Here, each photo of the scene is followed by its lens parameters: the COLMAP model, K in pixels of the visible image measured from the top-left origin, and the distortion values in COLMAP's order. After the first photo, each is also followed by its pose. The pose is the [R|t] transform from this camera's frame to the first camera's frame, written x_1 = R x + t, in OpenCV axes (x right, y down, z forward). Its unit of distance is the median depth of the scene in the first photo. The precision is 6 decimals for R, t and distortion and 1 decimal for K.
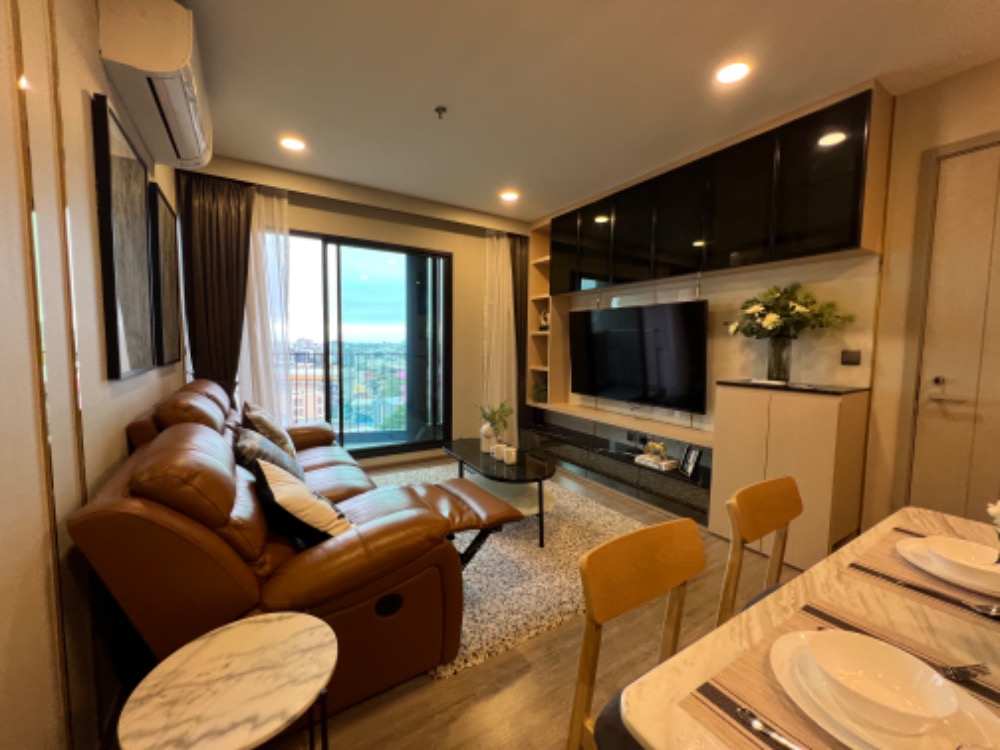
lens RADIAL K [[402.0, 0, 499.6], [0, 402.0, 375.6], [0, 0, 1]] dist [0.000526, 0.000051]
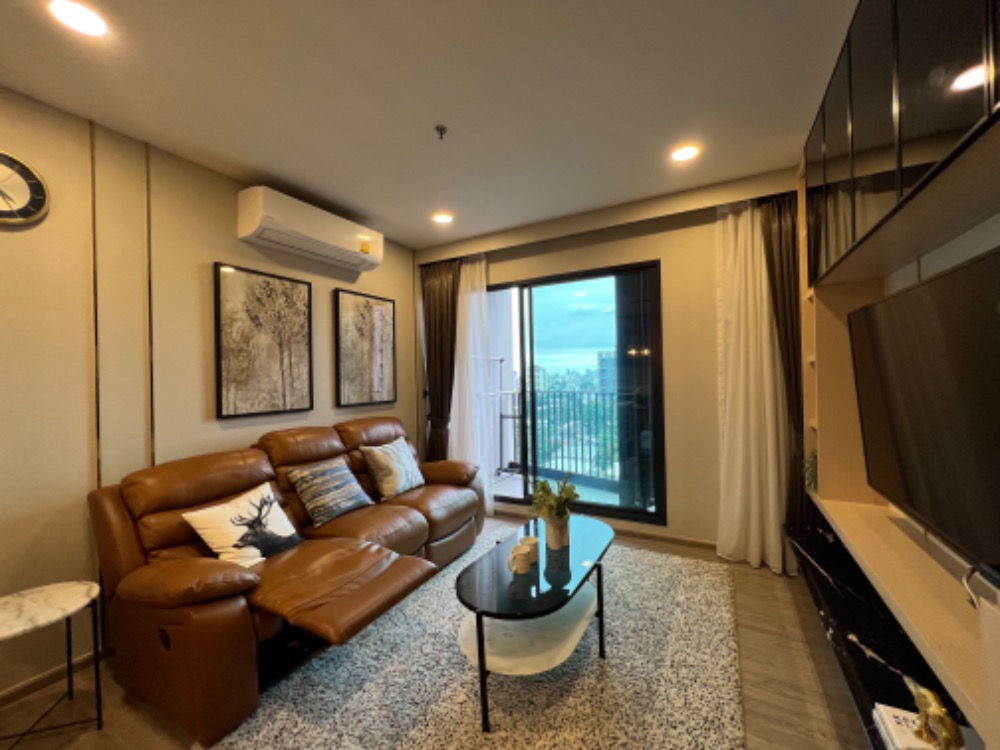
lens RADIAL K [[402.0, 0, 500.4], [0, 402.0, 374.0], [0, 0, 1]] dist [0.000526, 0.000051]
pose [[0.481599, -0.028738, -0.875920, 0.429423], [-0.037041, 0.997902, -0.053106, -0.050790], [0.875609, 0.058021, 0.479524, 0.451733]]
